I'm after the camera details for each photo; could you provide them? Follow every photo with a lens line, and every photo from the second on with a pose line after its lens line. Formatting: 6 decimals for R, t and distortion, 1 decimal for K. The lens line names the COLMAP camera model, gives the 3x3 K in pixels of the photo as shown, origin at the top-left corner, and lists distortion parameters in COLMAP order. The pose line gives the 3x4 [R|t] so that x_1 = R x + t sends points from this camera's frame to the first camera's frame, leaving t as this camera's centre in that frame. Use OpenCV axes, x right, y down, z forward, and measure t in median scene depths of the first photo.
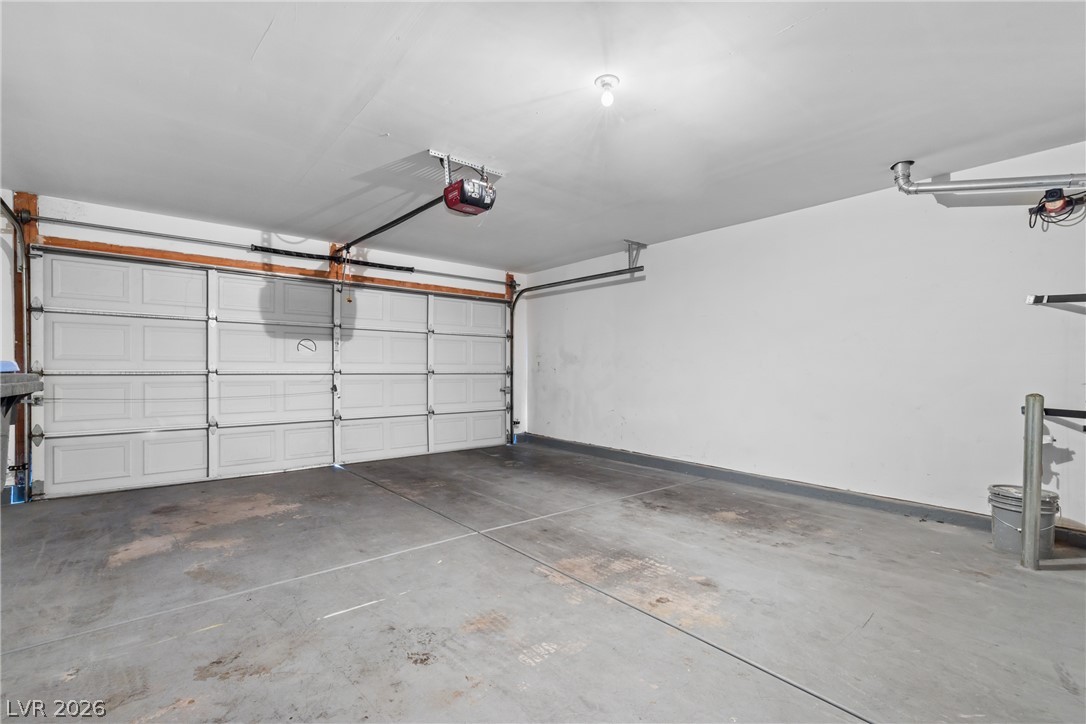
lens RADIAL K [[491.5, 0, 543.3], [0, 491.5, 366.0], [0, 0, 1]] dist [0.008825, -0.001871]
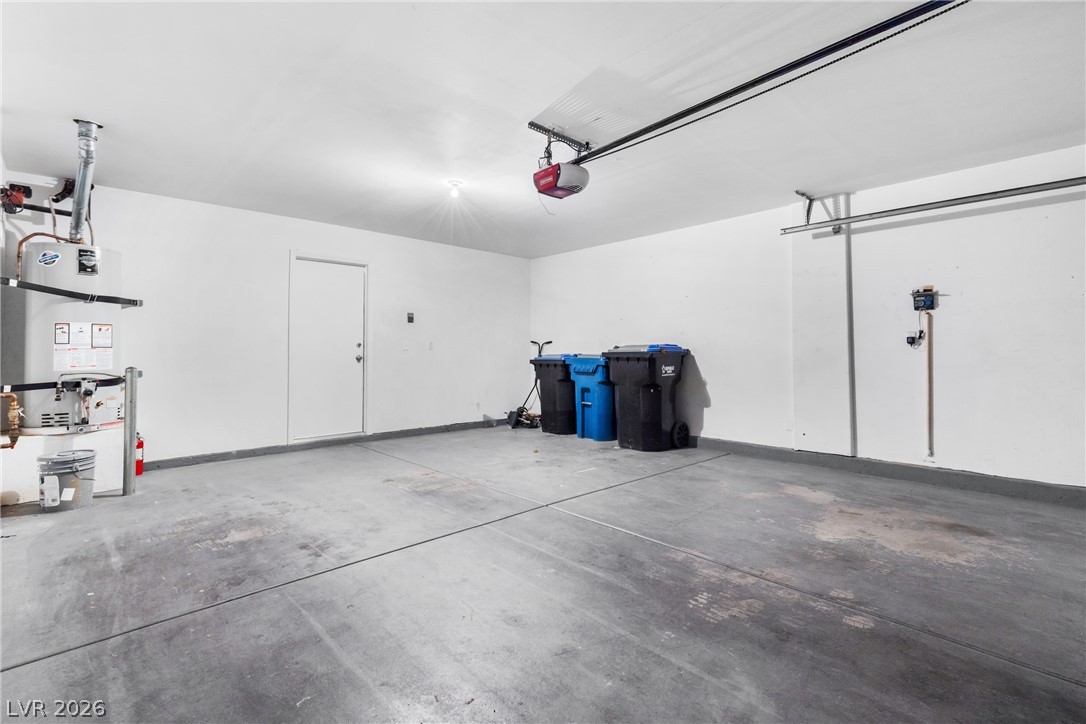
lens RADIAL K [[491.5, 0, 542.0], [0, 491.5, 358.1], [0, 0, 1]] dist [0.008825, -0.001871]
pose [[-0.997865, -0.001480, -0.065287, -0.043513], [-0.001668, 0.999995, 0.002812, 0.019141], [0.065283, 0.002914, -0.997863, 1.708823]]
